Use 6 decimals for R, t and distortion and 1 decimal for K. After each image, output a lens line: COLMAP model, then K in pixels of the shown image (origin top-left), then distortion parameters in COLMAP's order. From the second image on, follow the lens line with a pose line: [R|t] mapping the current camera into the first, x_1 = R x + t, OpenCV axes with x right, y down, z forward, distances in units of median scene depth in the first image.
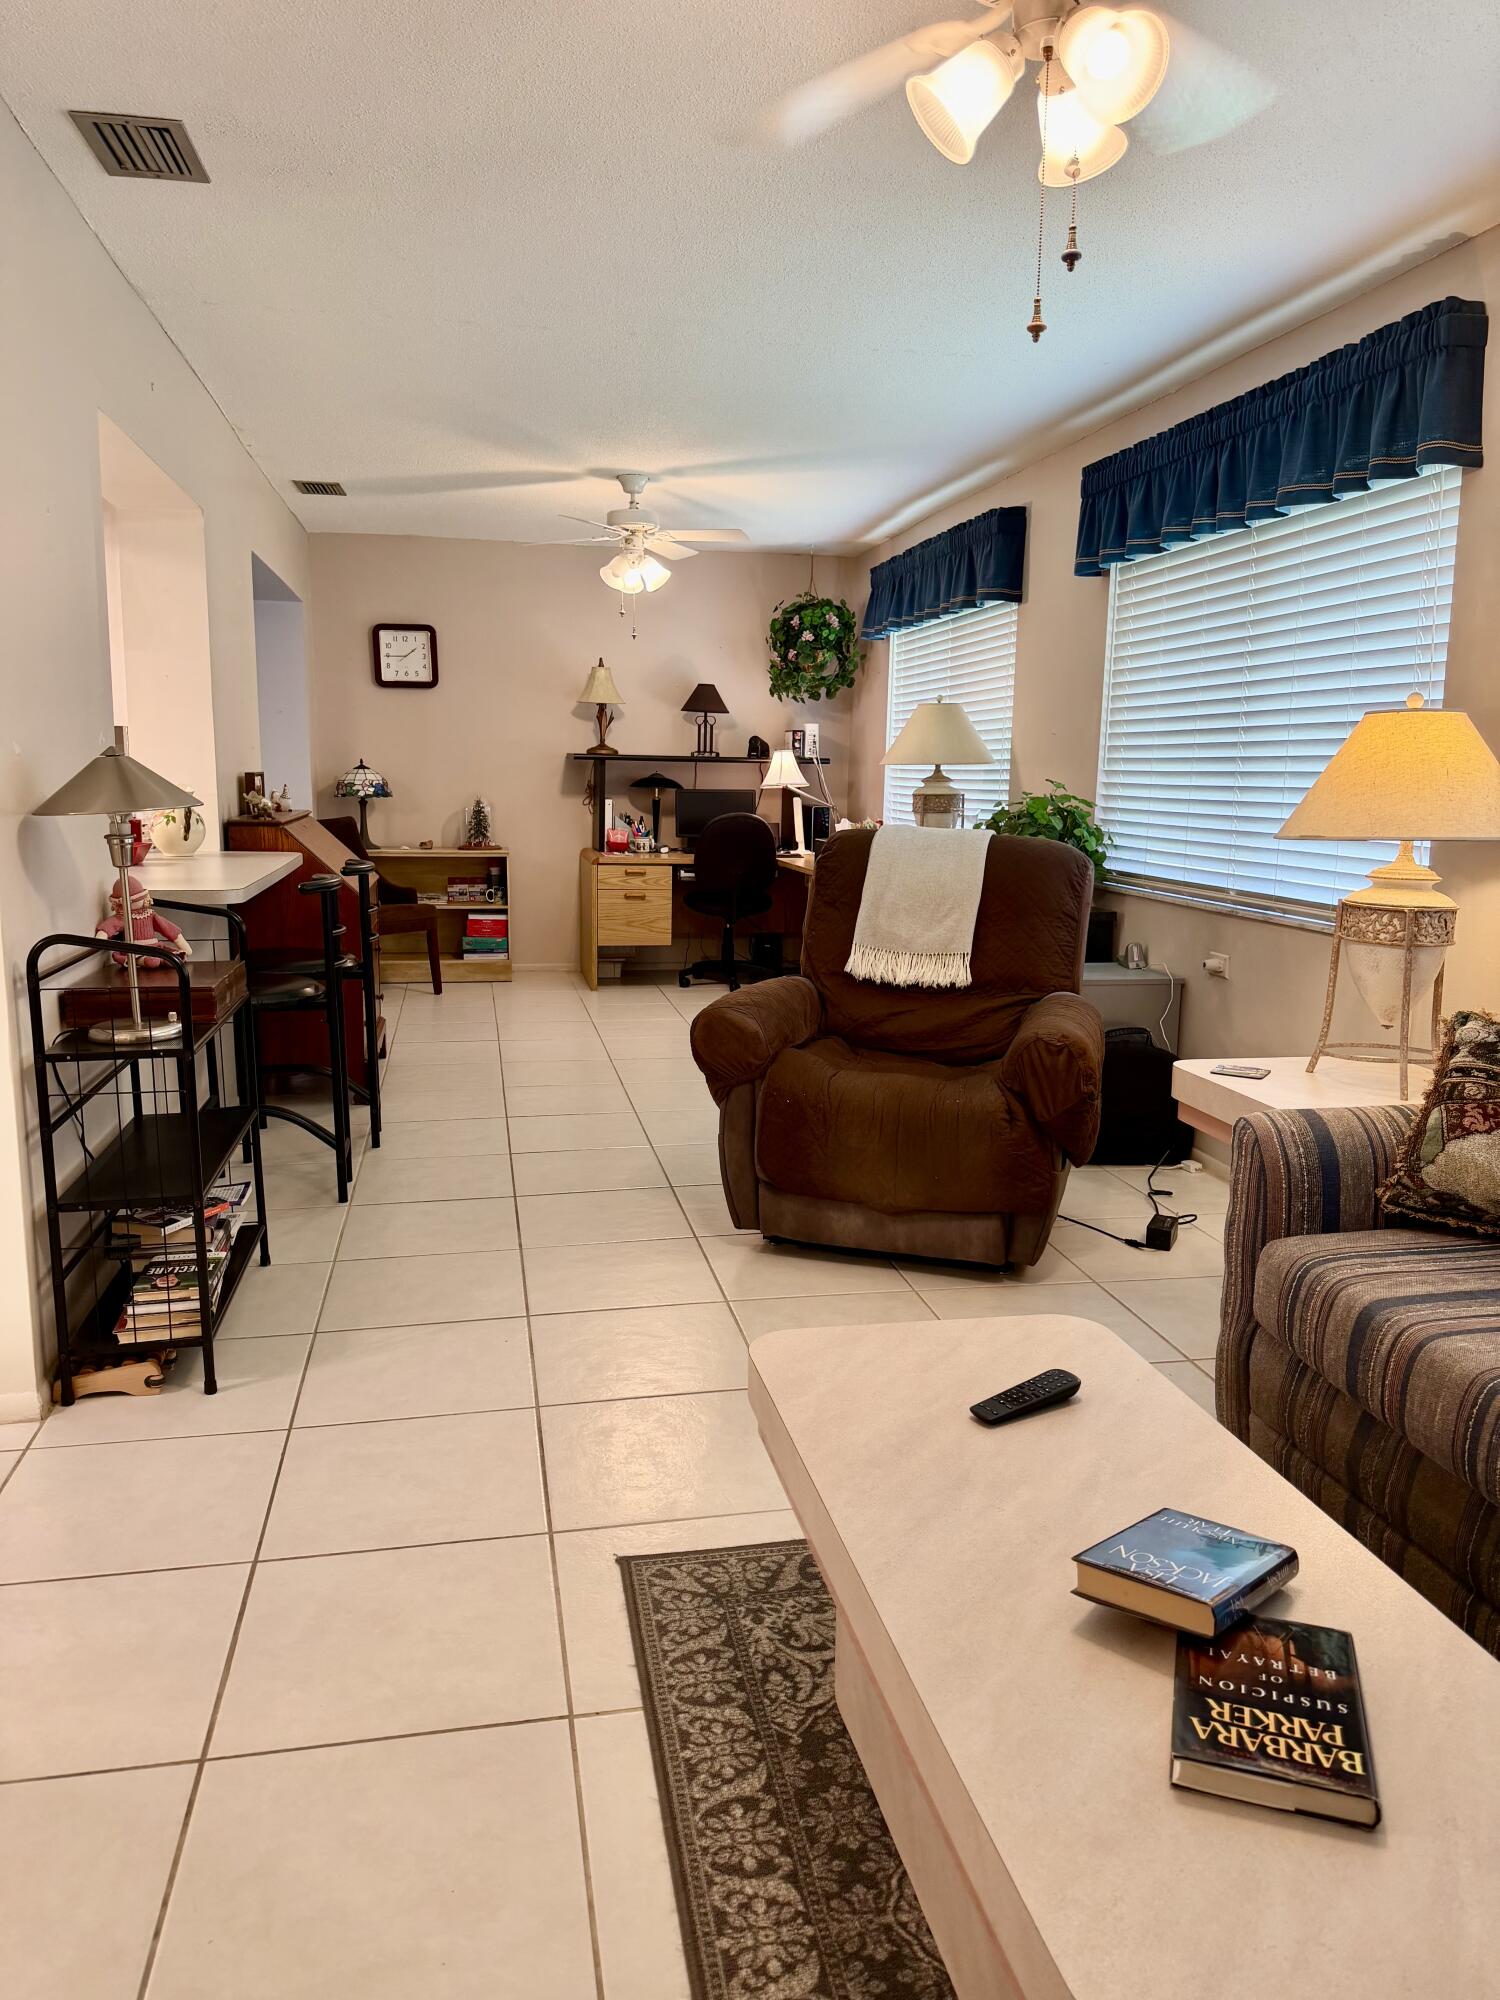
lens RADIAL K [[1415.9, 0, 749.9], [0, 1415.9, 998.3], [0, 0, 1]] dist [0.054851, -0.071470]
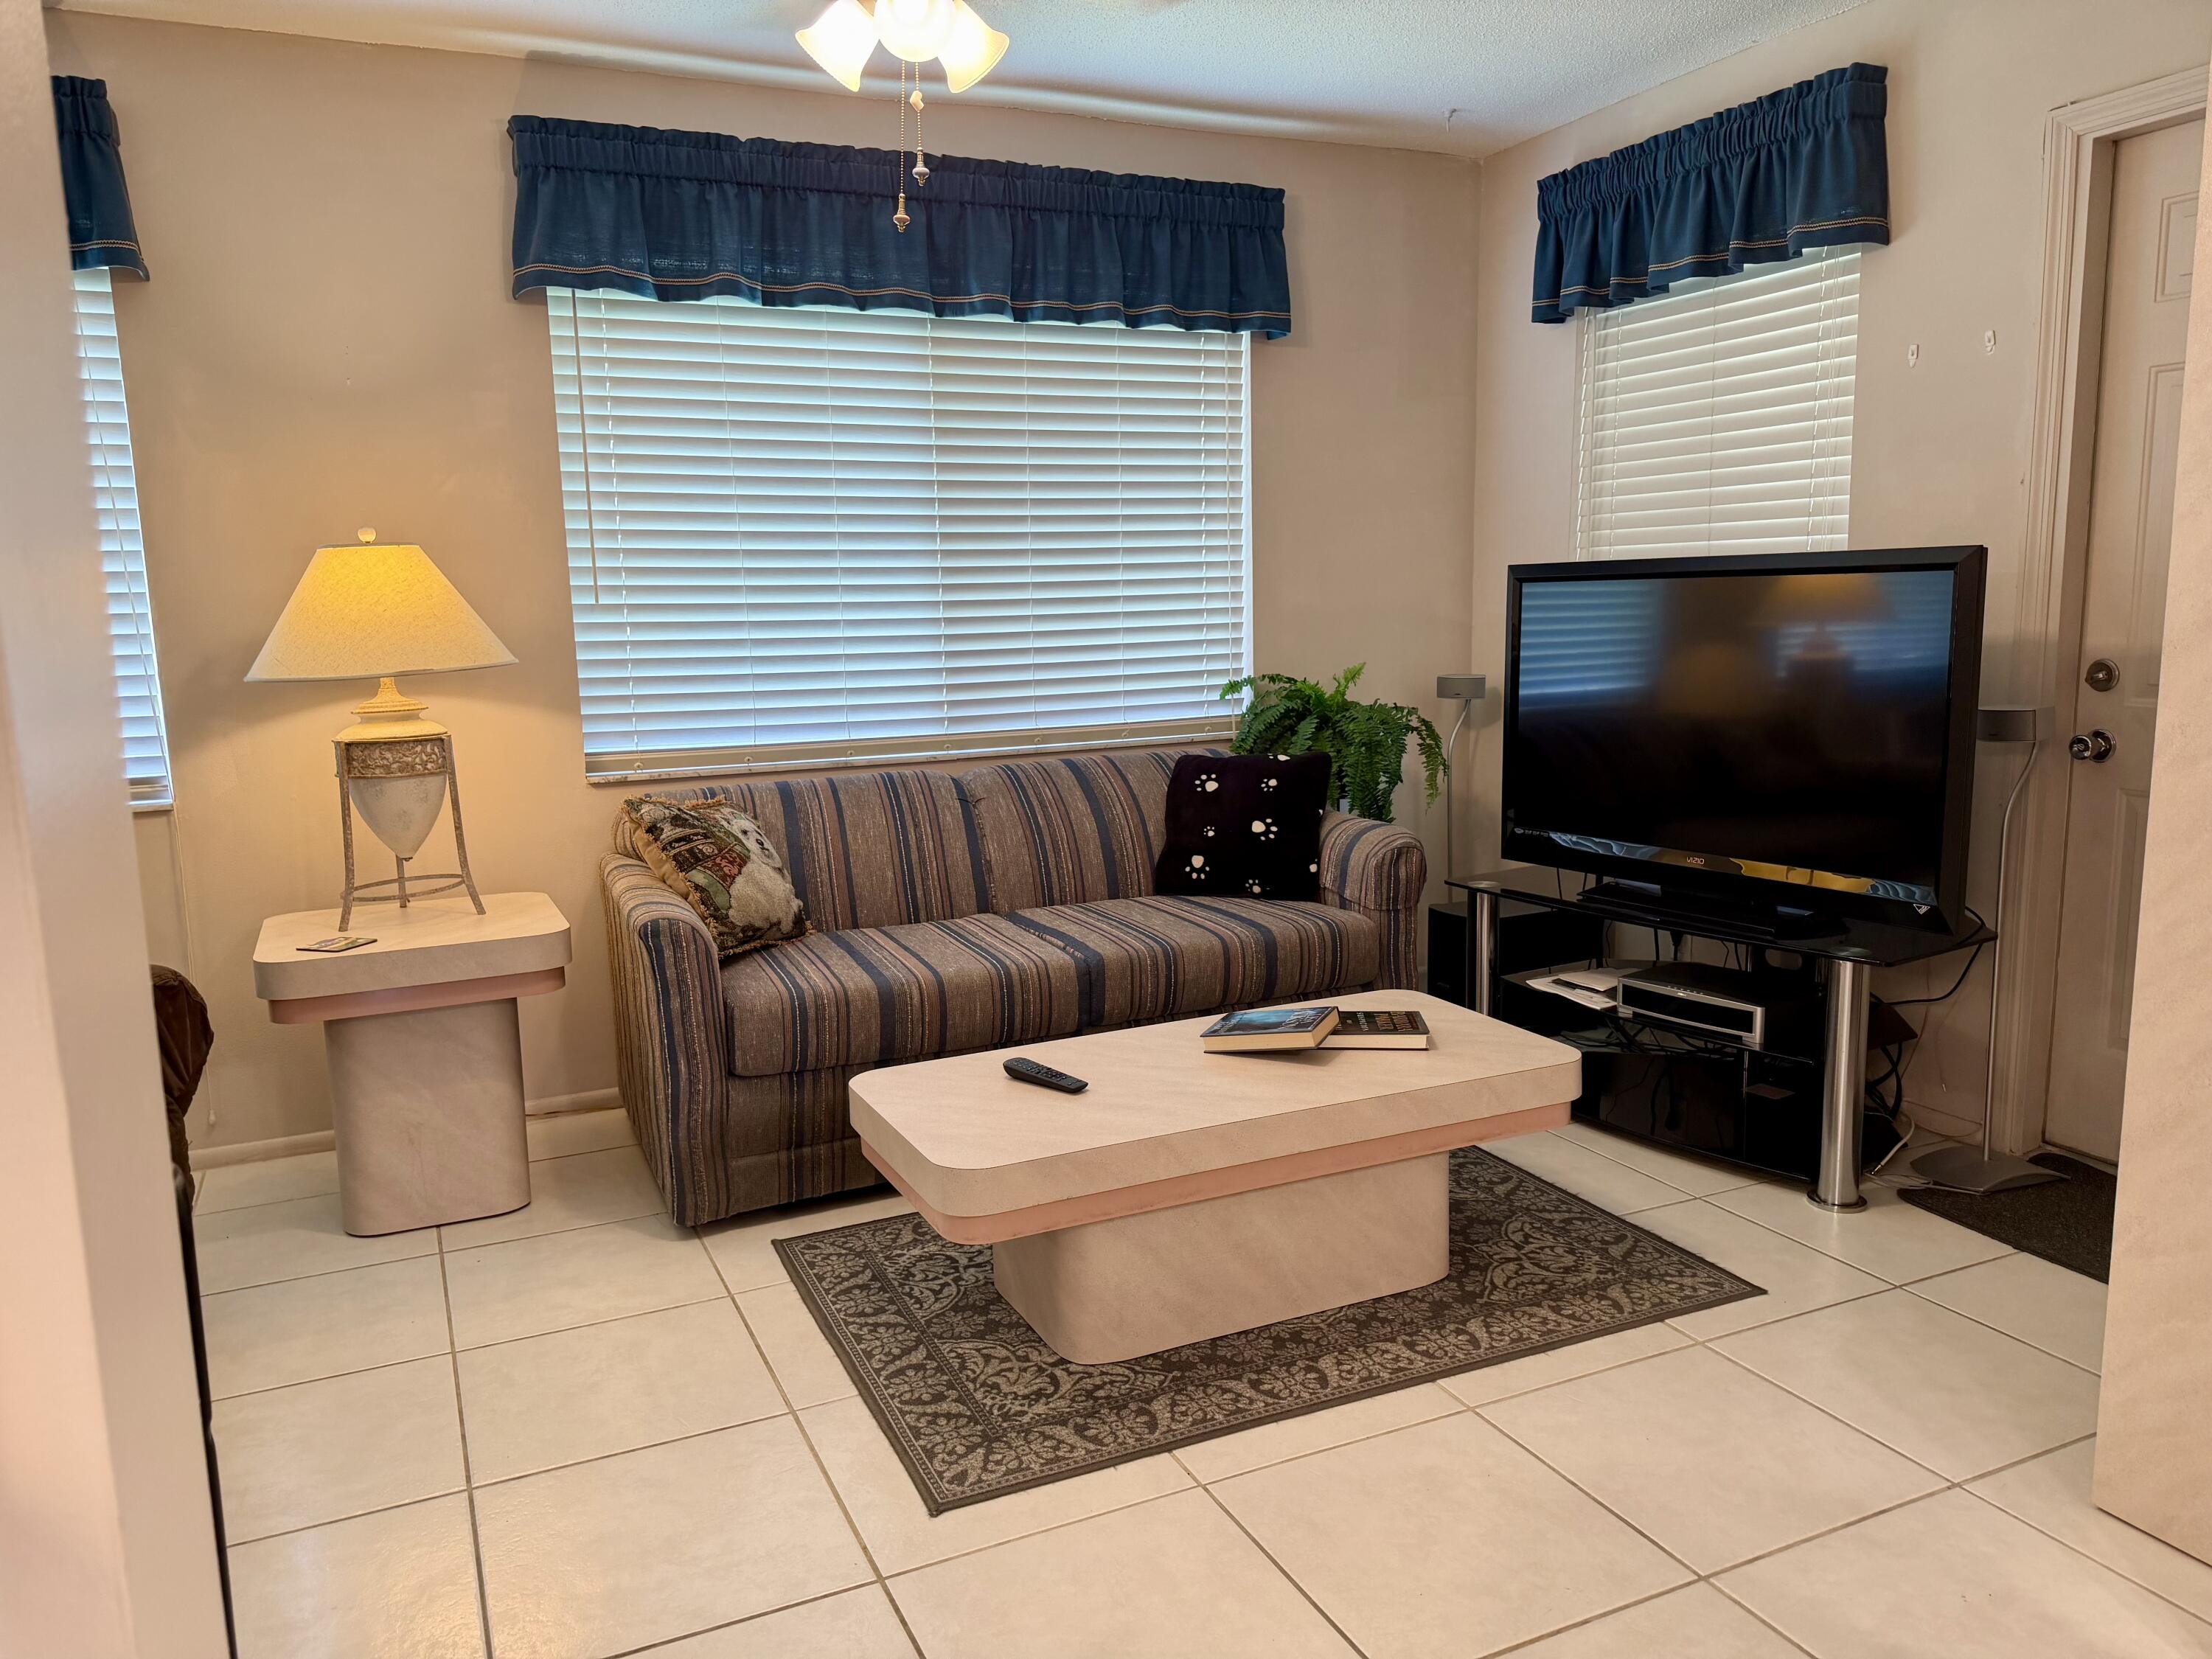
lens RADIAL K [[1565.9, 0, 1110.2], [0, 1565.9, 832.8], [0, 0, 1]] dist [0.054851, -0.071470]
pose [[-0.240798, -0.148858, 0.959092, -1.101569], [0.182969, 0.963489, 0.195478, -0.187842], [-0.953173, 0.222555, -0.204770, 1.147716]]
